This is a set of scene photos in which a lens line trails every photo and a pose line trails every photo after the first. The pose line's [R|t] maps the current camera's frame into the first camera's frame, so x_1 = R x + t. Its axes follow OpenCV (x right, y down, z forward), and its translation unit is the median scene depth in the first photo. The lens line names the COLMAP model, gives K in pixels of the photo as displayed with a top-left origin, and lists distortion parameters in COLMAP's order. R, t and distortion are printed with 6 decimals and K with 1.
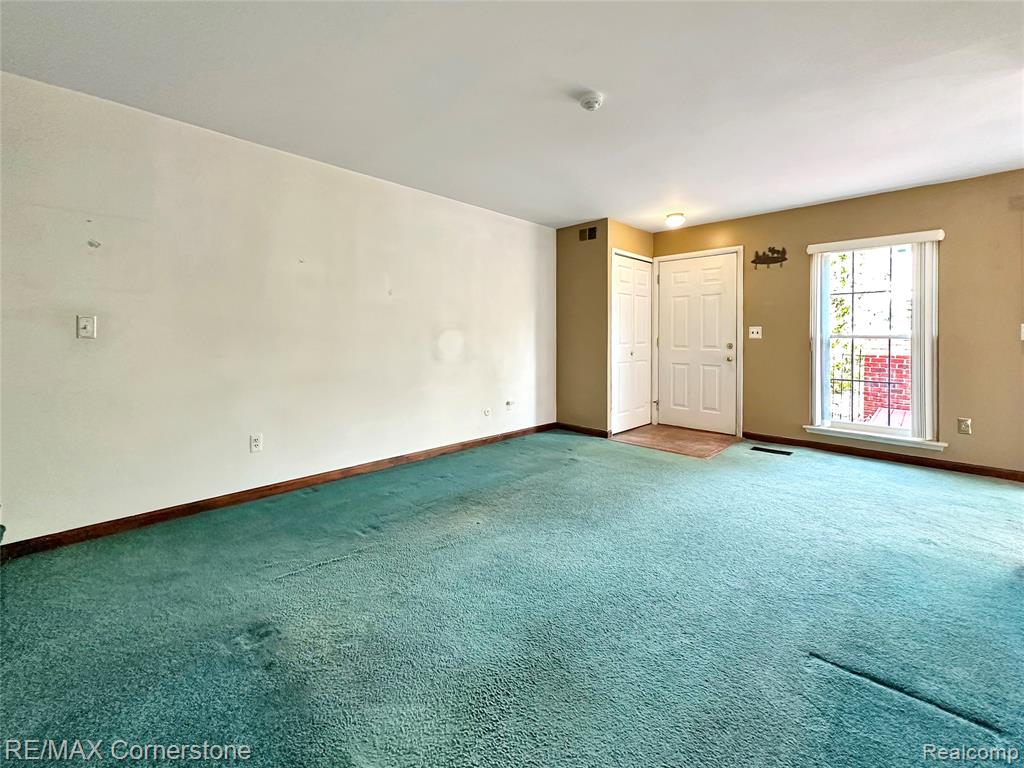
lens RADIAL K [[424.3, 0, 513.9], [0, 424.3, 340.4], [0, 0, 1]] dist [0.000101, -0.000176]
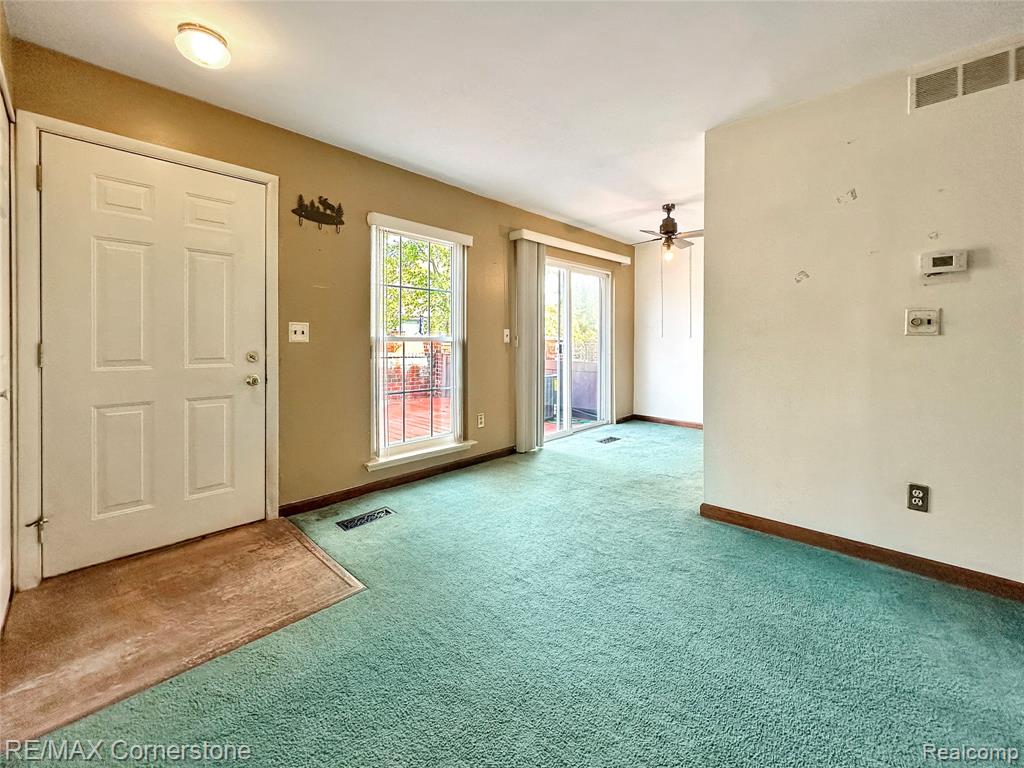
lens RADIAL K [[424.3, 0, 516.7], [0, 424.3, 344.1], [0, 0, 1]] dist [0.000101, -0.000176]
pose [[-0.014201, -0.011272, 0.999836, -0.028326], [0.003557, 0.999930, 0.011323, -0.007469], [-0.999893, 0.003717, -0.014160, 0.704523]]
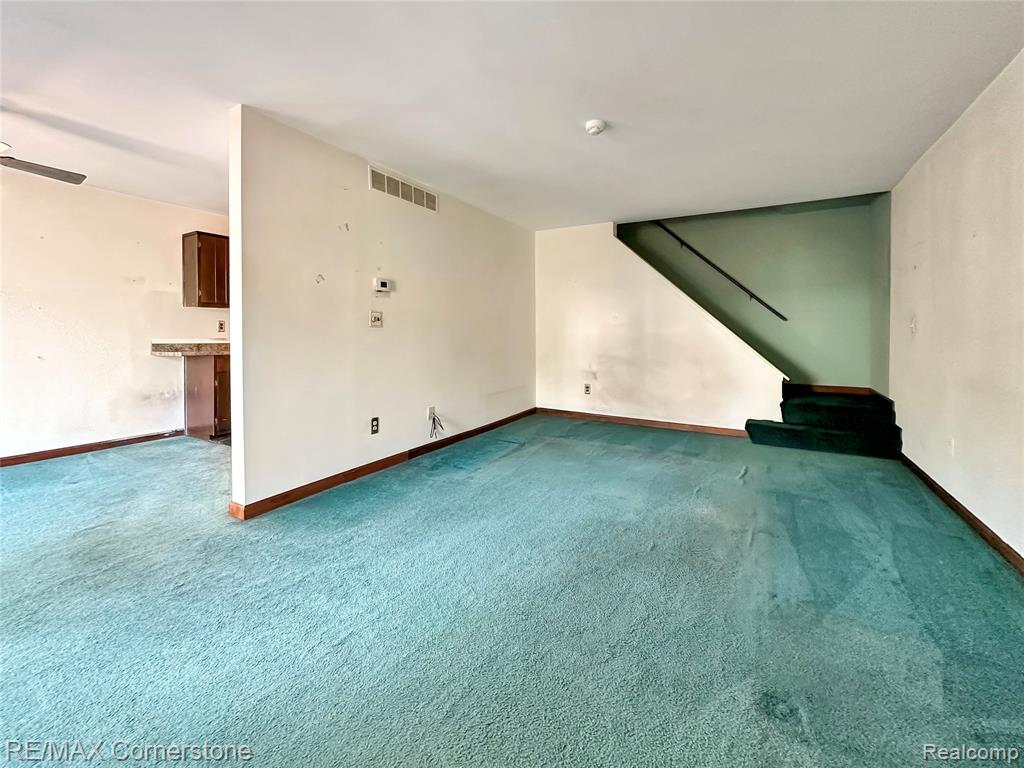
lens RADIAL K [[424.3, 0, 506.1], [0, 424.3, 338.5], [0, 0, 1]] dist [0.000101, -0.000176]
pose [[-0.976628, 0.004361, -0.214893, 0.344040], [0.000004, 0.999795, 0.020272, -0.005252], [0.214937, 0.019797, -0.976427, 1.039475]]
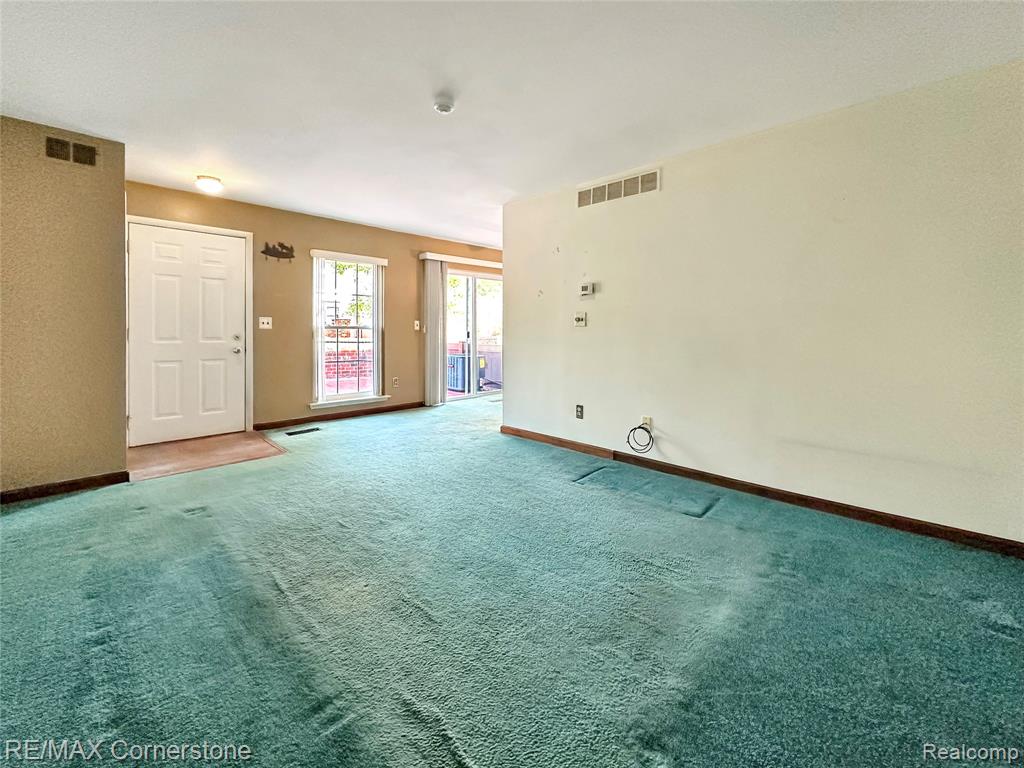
lens RADIAL K [[424.3, 0, 516.1], [0, 424.3, 334.3], [0, 0, 1]] dist [0.000101, -0.000176]
pose [[0.002652, -0.014420, 0.999893, -0.437458], [-0.000944, 0.999896, 0.014422, -0.006693], [-0.999996, -0.000982, 0.002638, 0.402688]]
